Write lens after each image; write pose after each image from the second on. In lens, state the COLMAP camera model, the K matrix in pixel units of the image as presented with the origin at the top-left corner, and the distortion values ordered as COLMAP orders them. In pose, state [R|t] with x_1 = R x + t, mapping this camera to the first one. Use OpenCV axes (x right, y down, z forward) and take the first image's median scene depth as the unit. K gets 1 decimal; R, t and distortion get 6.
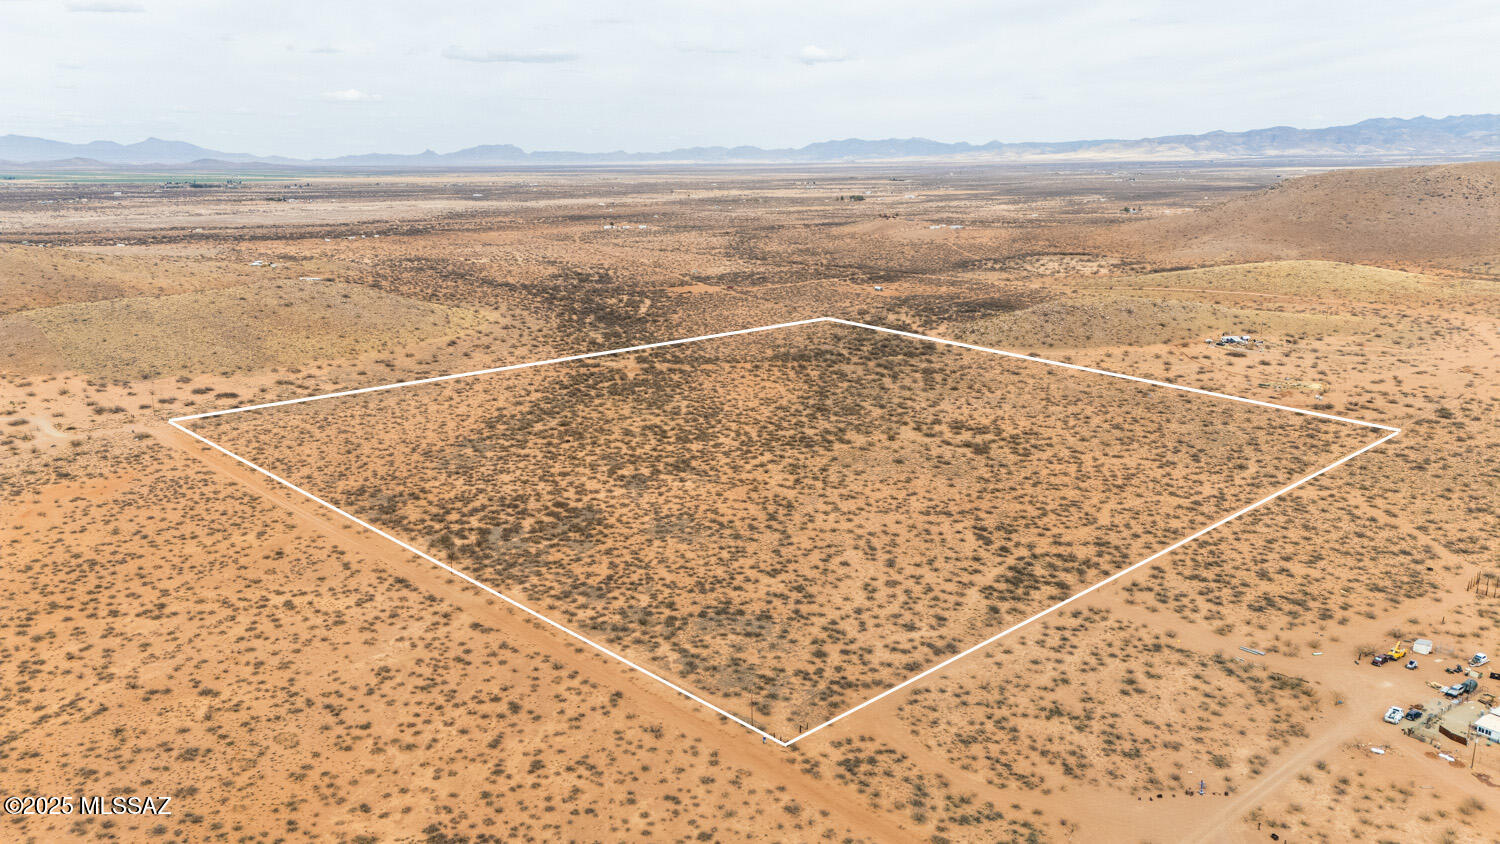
lens RADIAL K [[1097.6, 0, 749.6], [0, 1097.6, 414.8], [0, 0, 1]] dist [0.086422, -0.086459]
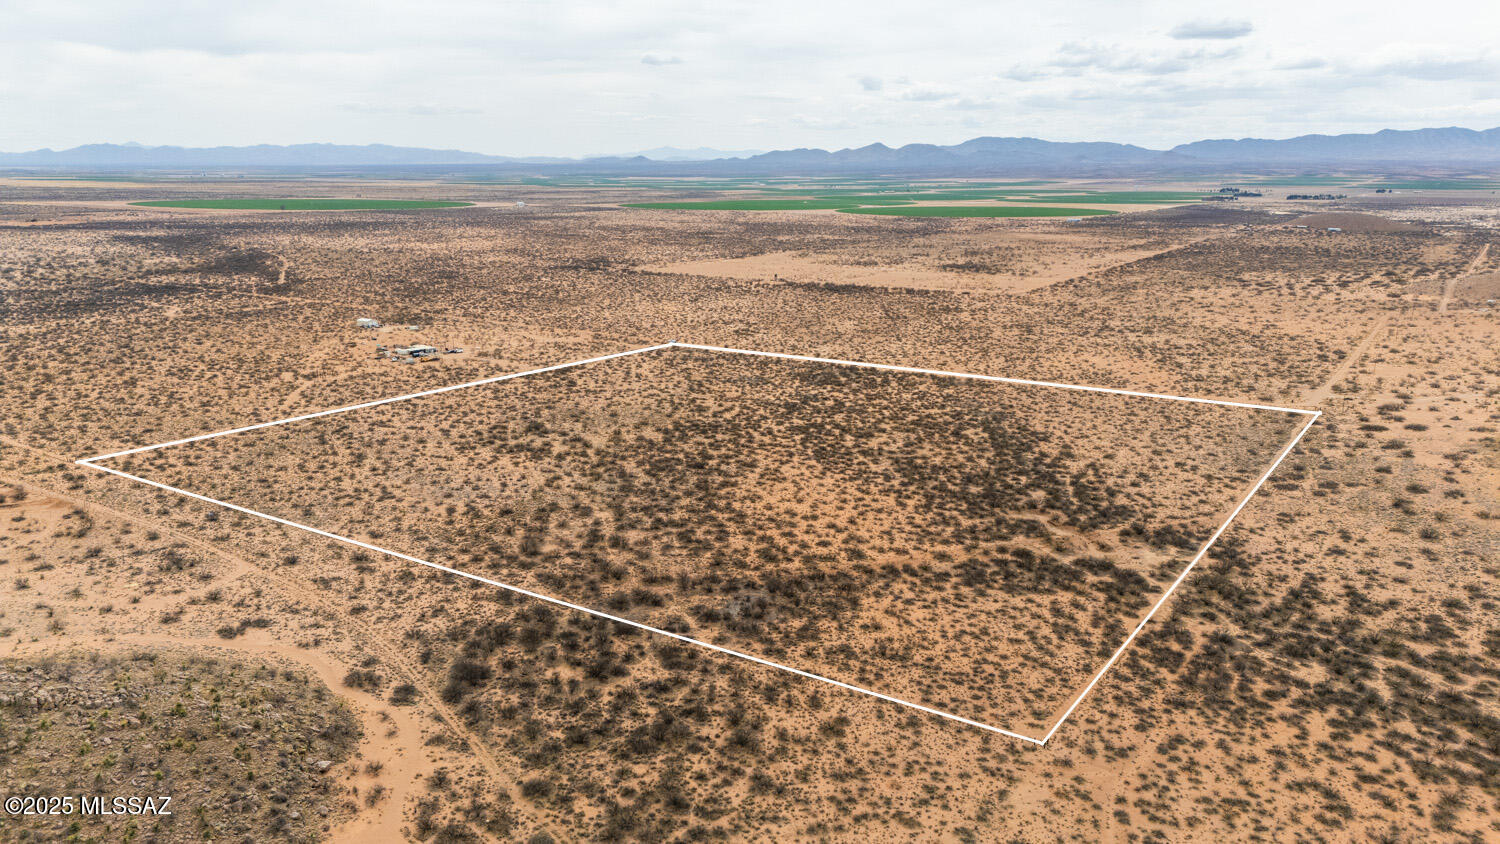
lens RADIAL K [[1097.6, 0, 743.3], [0, 1097.6, 419.3], [0, 0, 1]] dist [0.086422, -0.086459]
pose [[-0.980525, 0.041337, -0.191996, 0.239462], [-0.047118, 0.899532, 0.434306, -0.497432], [0.190660, 0.434894, -0.880066, 2.186776]]
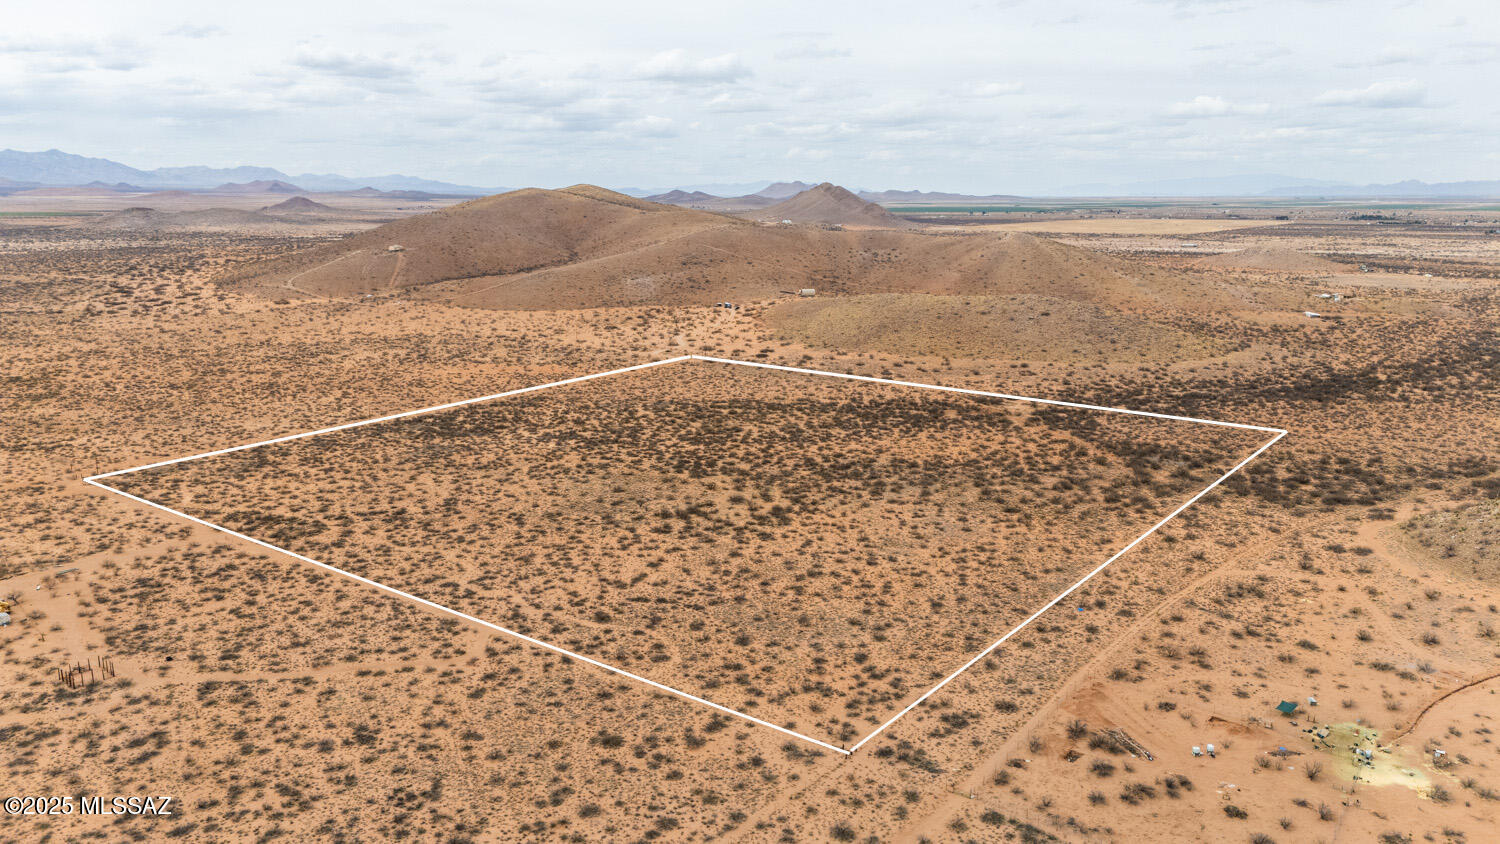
lens RADIAL K [[1097.6, 0, 749.7], [0, 1097.6, 424.5], [0, 0, 1]] dist [0.086422, -0.086459]
pose [[0.146757, 0.210004, -0.966623, 1.155669], [-0.227913, 0.958090, 0.173548, -0.223335], [0.962558, 0.194836, 0.188469, 0.975341]]
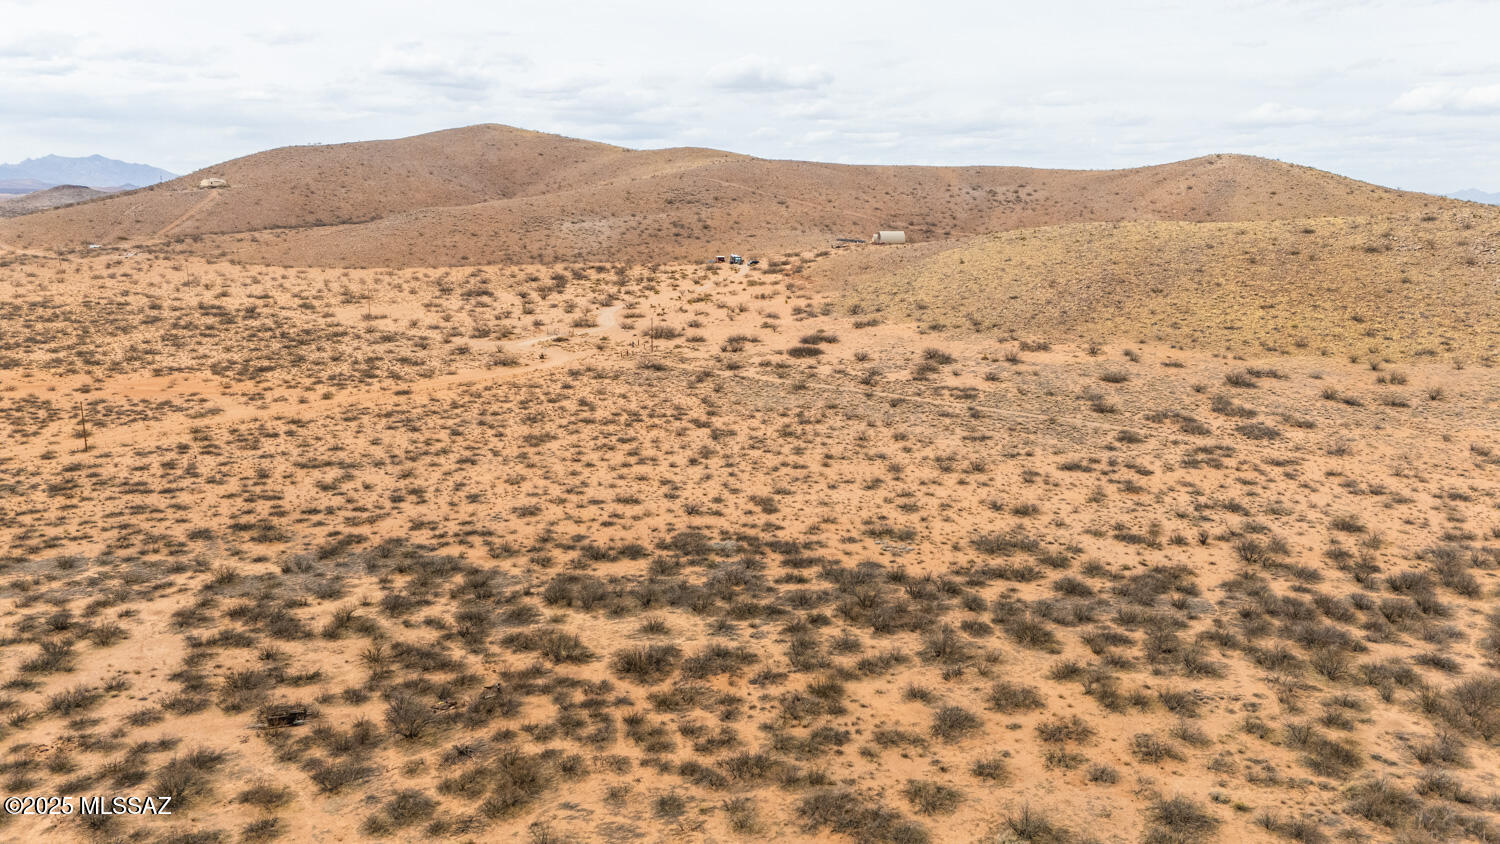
lens RADIAL K [[1097.6, 0, 749.3], [0, 1097.6, 423.8], [0, 0, 1]] dist [0.086422, -0.086459]
pose [[0.113569, 0.202788, -0.972615, 0.019732], [-0.231465, 0.957411, 0.172590, -0.086287], [0.966191, 0.205525, 0.155671, 1.189641]]
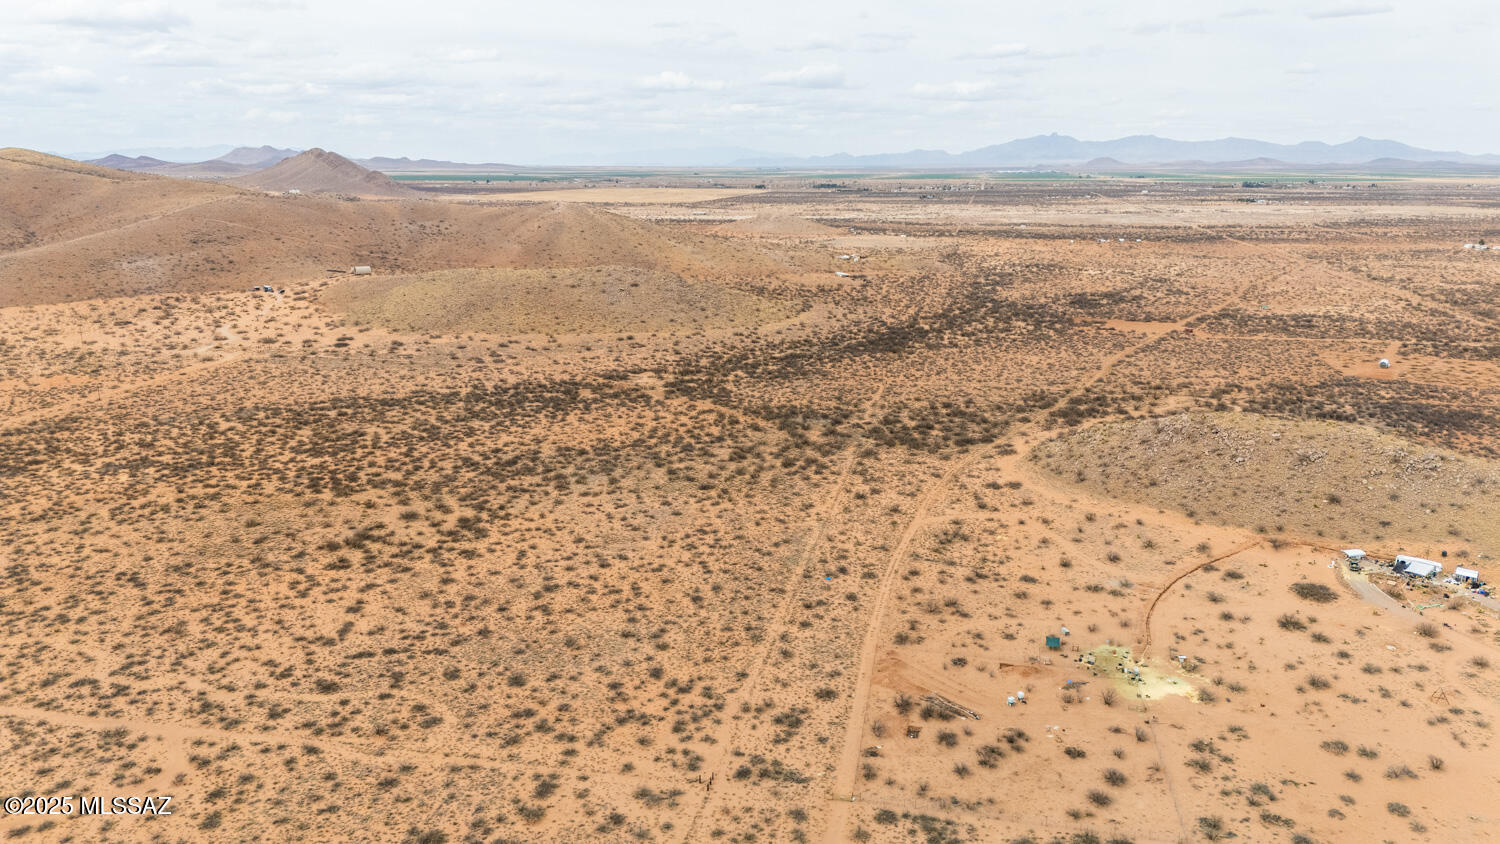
lens RADIAL K [[1097.6, 0, 752.4], [0, 1097.6, 425.5], [0, 0, 1]] dist [0.086422, -0.086459]
pose [[0.558459, 0.199115, -0.805280, 1.046014], [-0.192264, 0.975399, 0.107844, -0.198031], [0.806943, 0.094600, 0.583004, 0.865080]]
